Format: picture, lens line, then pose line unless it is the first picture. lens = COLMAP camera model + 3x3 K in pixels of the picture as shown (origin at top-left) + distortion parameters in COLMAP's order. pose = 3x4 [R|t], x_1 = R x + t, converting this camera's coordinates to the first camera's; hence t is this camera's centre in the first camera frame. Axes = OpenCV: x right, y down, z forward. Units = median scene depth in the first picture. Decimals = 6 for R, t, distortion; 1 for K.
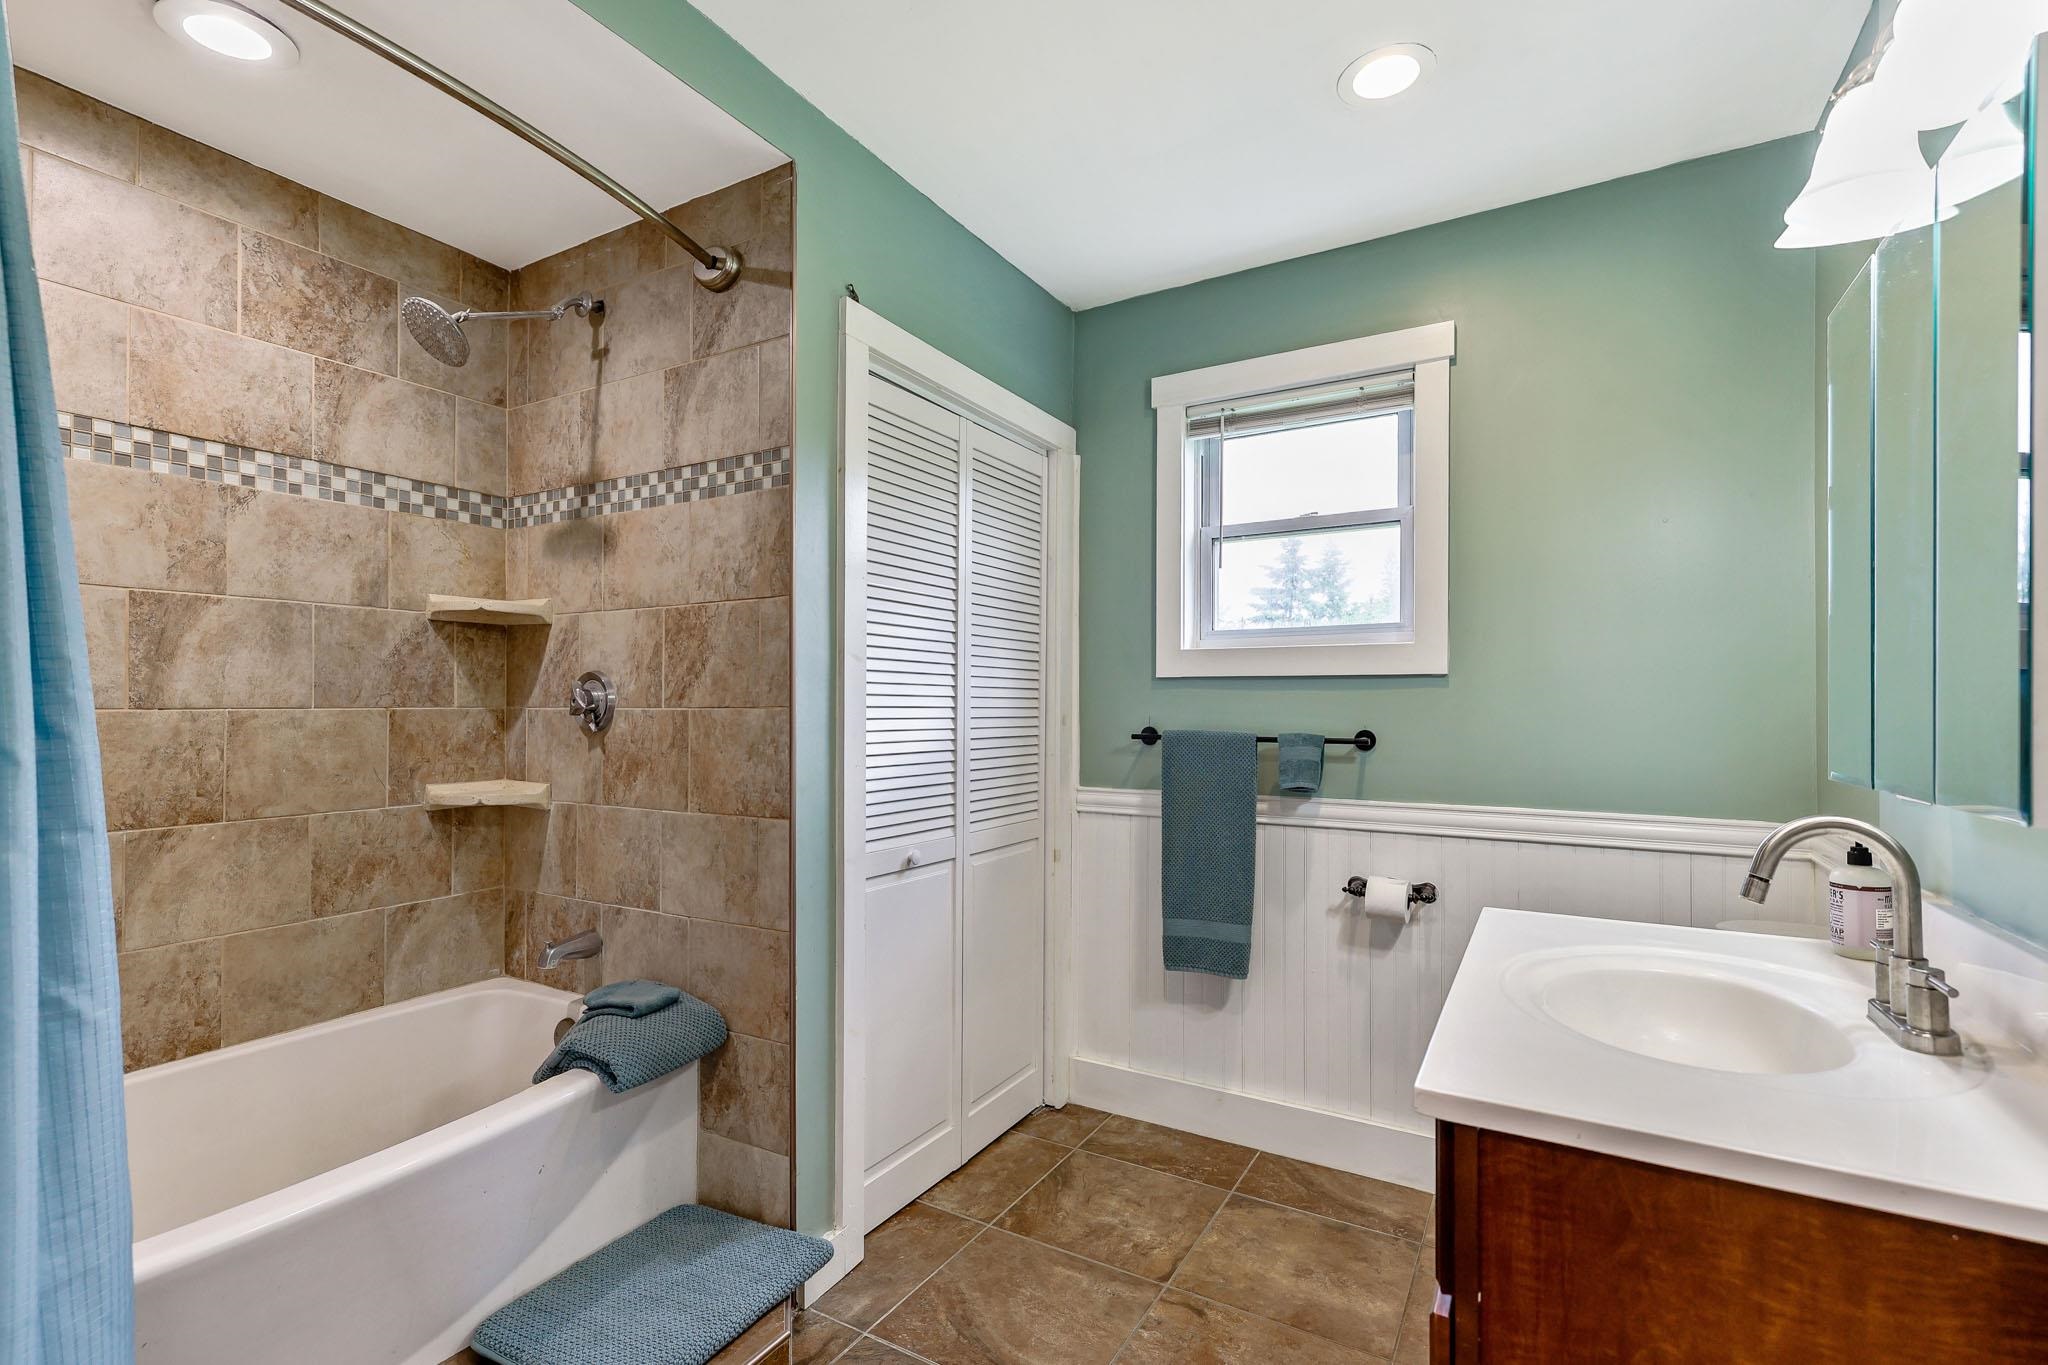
lens RADIAL K [[936.7, 0, 1027.0], [0, 936.7, 694.5], [0, 0, 1]] dist [-0.001974, 0.000707]
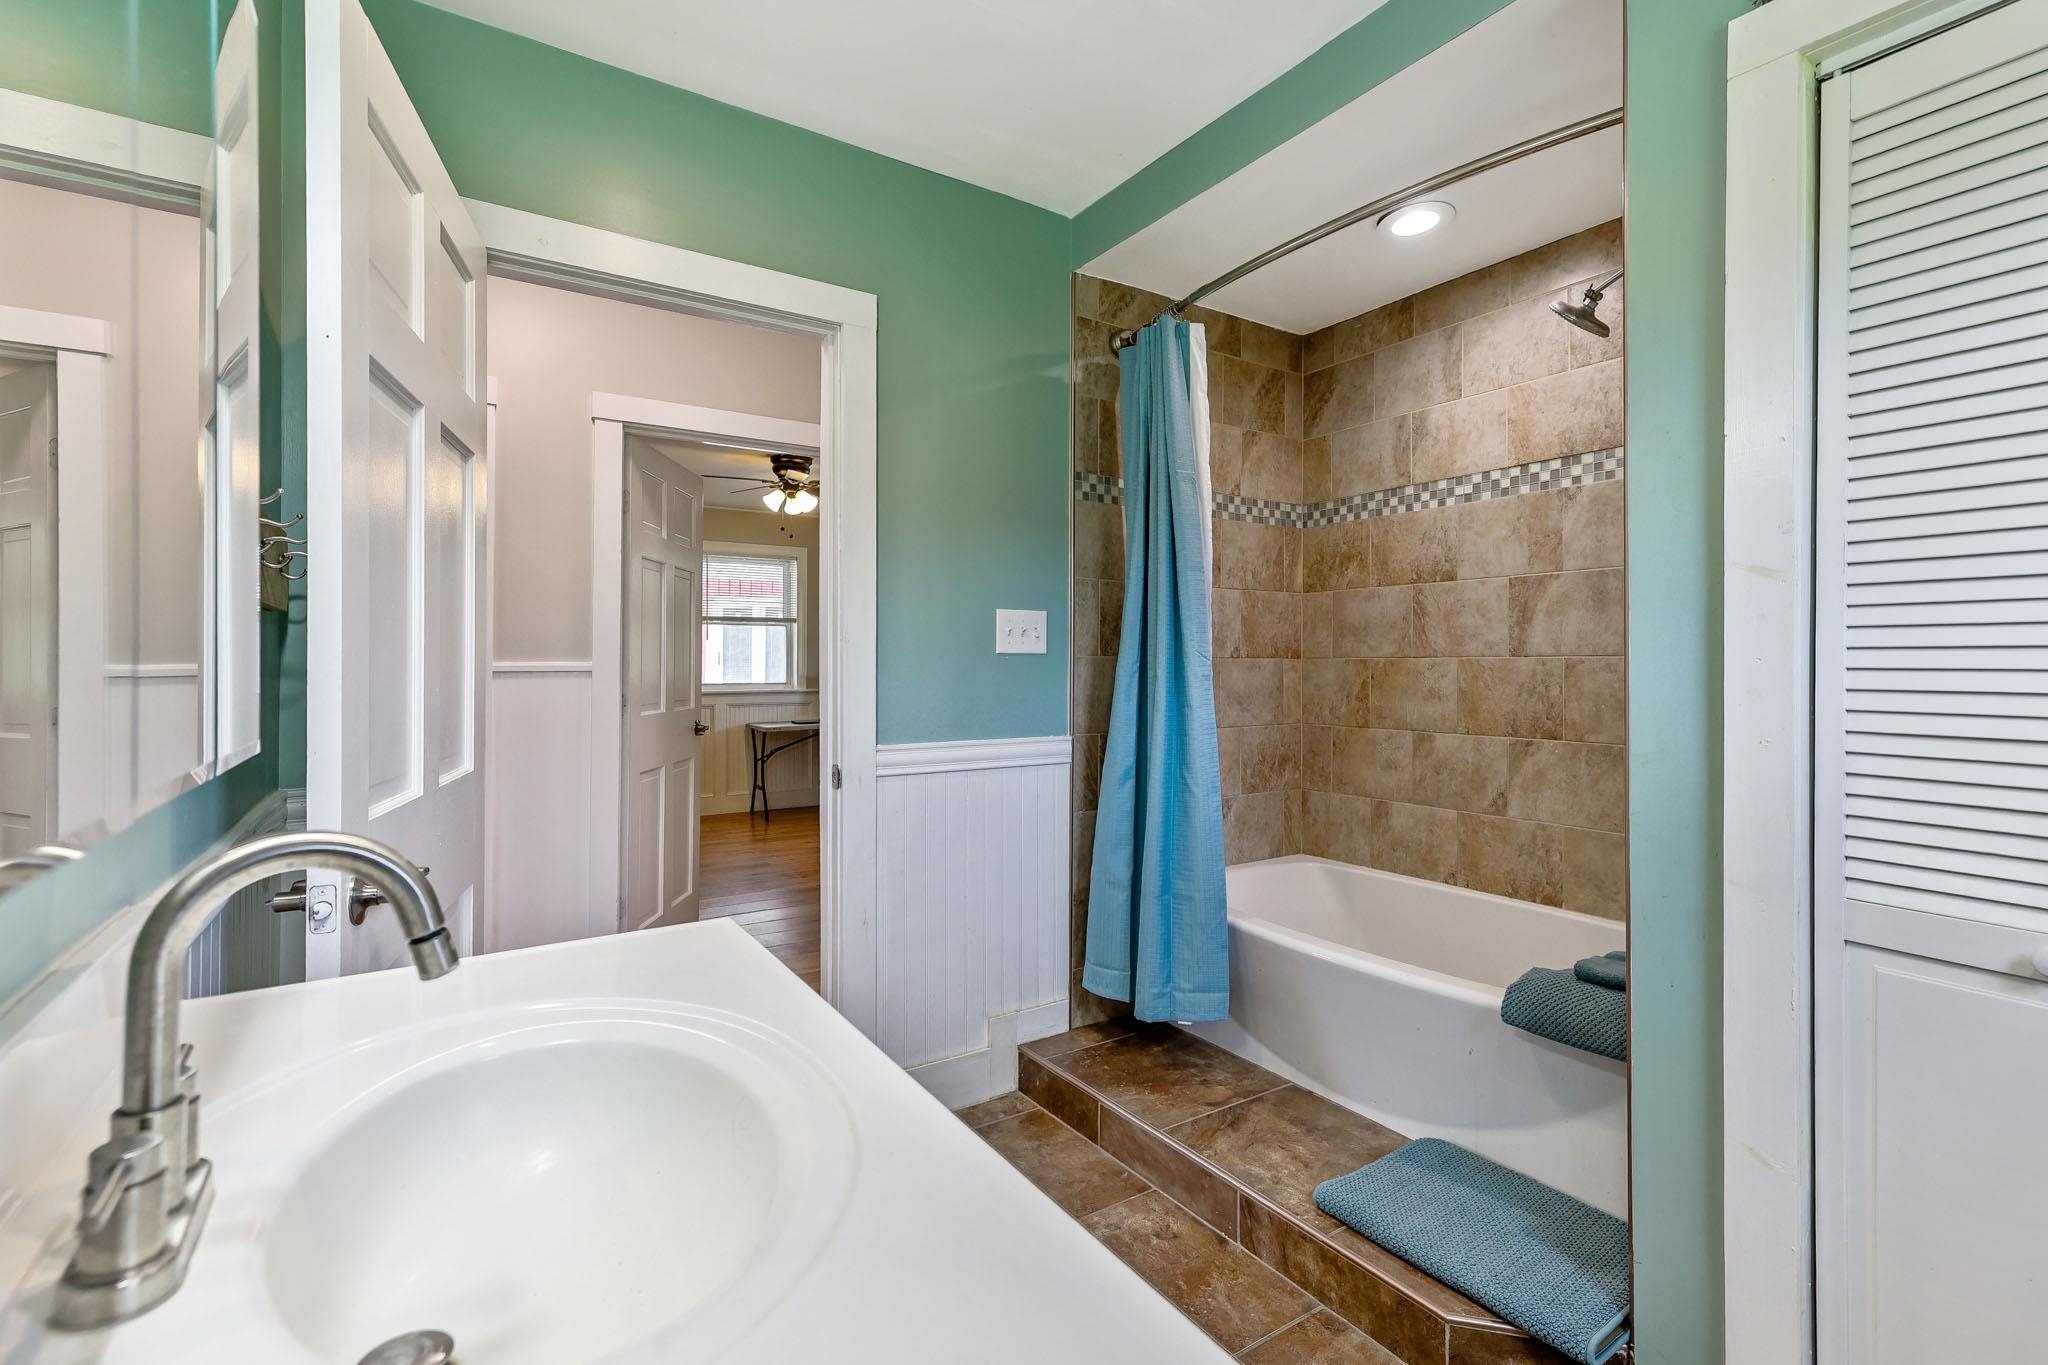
lens RADIAL K [[936.7, 0, 1030.5], [0, 936.7, 668.7], [0, 0, 1]] dist [-0.001974, 0.000707]
pose [[-0.469166, 0.004420, -0.883099, 0.691181], [0.009593, 0.999954, -0.000091, 0.026249], [0.883058, -0.008514, -0.469187, 0.970411]]
